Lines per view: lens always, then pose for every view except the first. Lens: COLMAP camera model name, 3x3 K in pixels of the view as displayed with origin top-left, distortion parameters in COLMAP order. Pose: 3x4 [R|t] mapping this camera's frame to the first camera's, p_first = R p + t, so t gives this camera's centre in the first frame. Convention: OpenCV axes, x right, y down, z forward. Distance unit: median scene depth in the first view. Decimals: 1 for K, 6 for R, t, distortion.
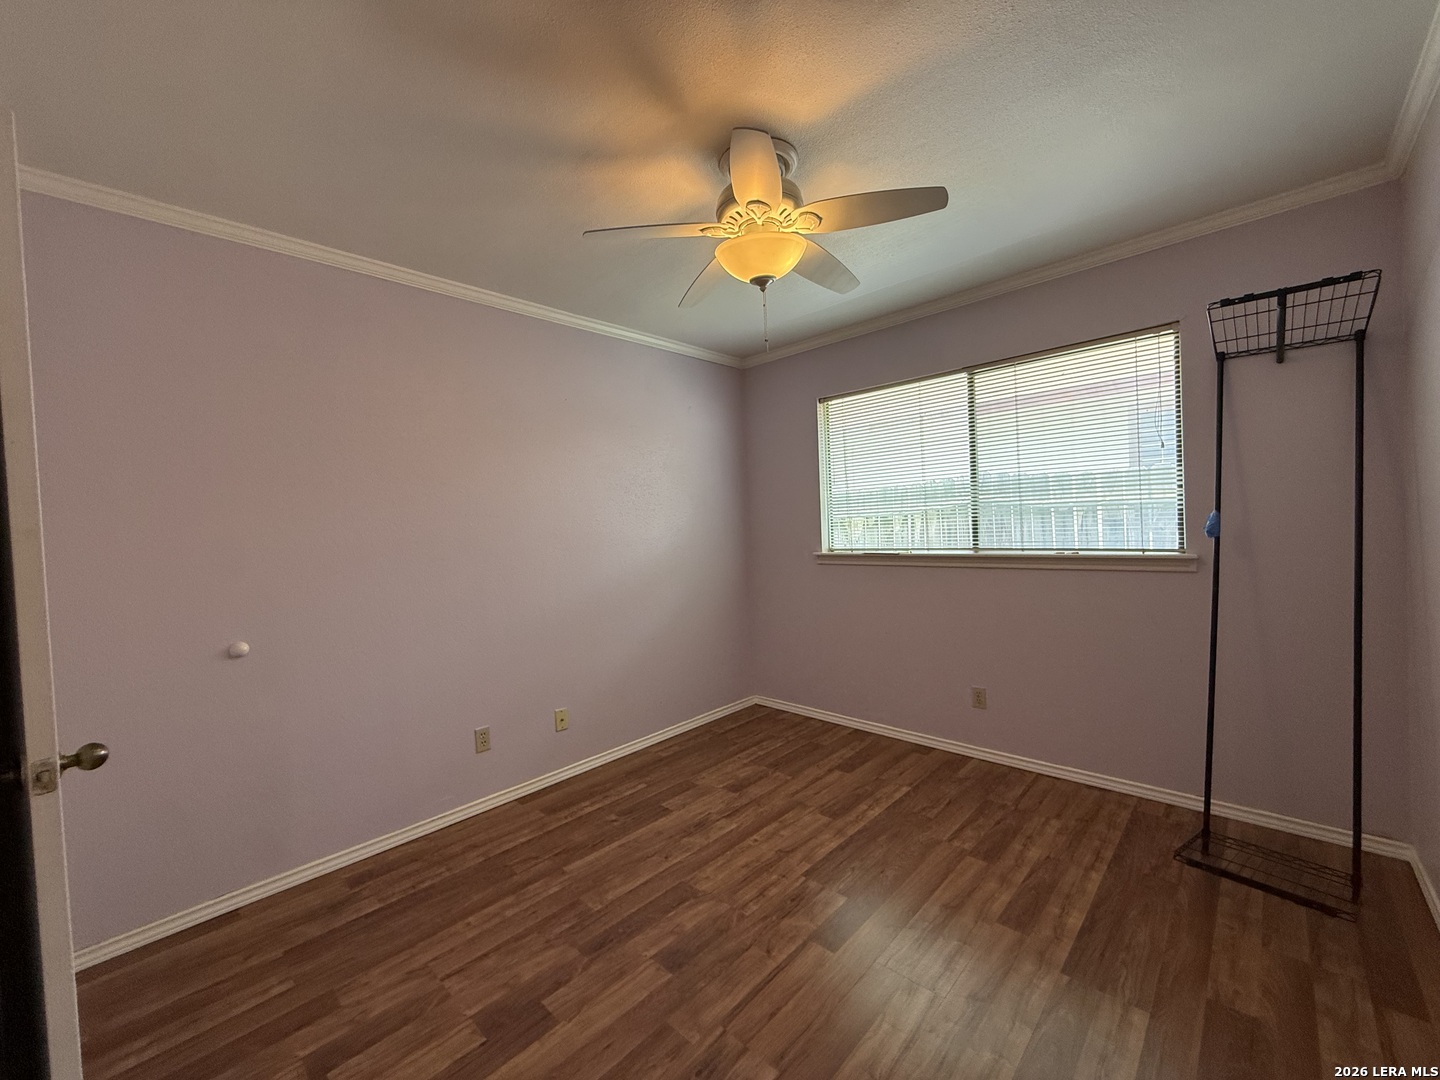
lens RADIAL K [[577.0, 0, 719.7], [0, 577.0, 542.3], [0, 0, 1]] dist [-0.000534, -0.000126]
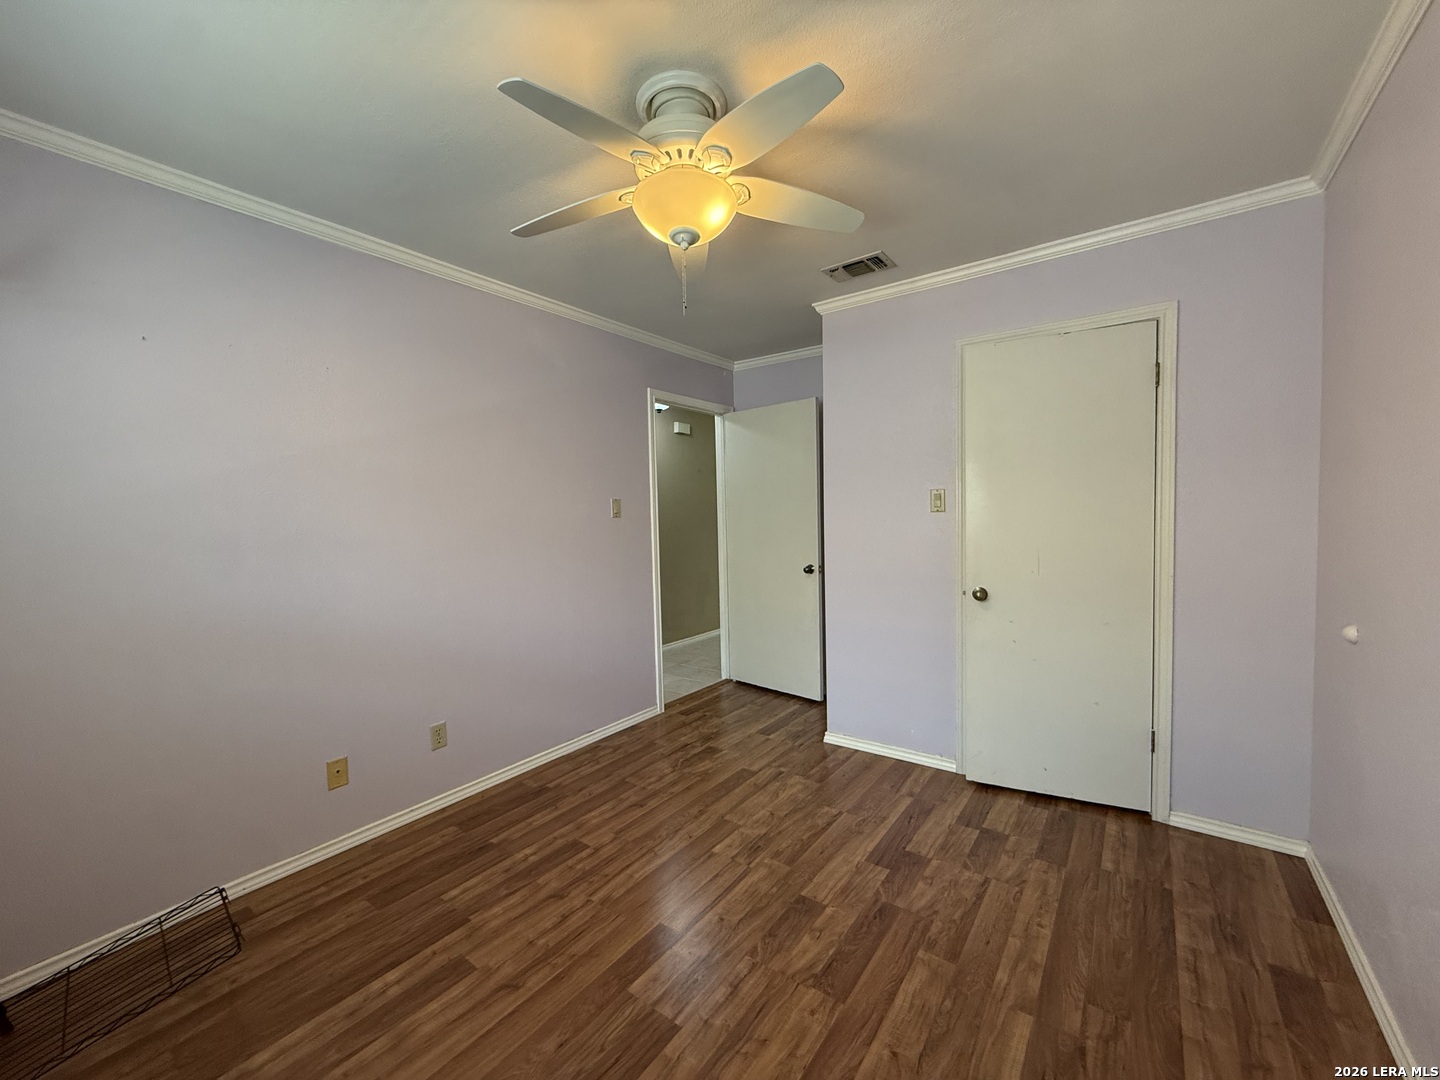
lens RADIAL K [[577.0, 0, 720.1], [0, 577.0, 540.5], [0, 0, 1]] dist [-0.000534, -0.000126]
pose [[-0.990280, 0.069116, -0.120697, 0.161950], [0.058984, 0.994583, 0.085592, -0.079540], [0.125959, 0.077641, -0.988993, 1.934521]]
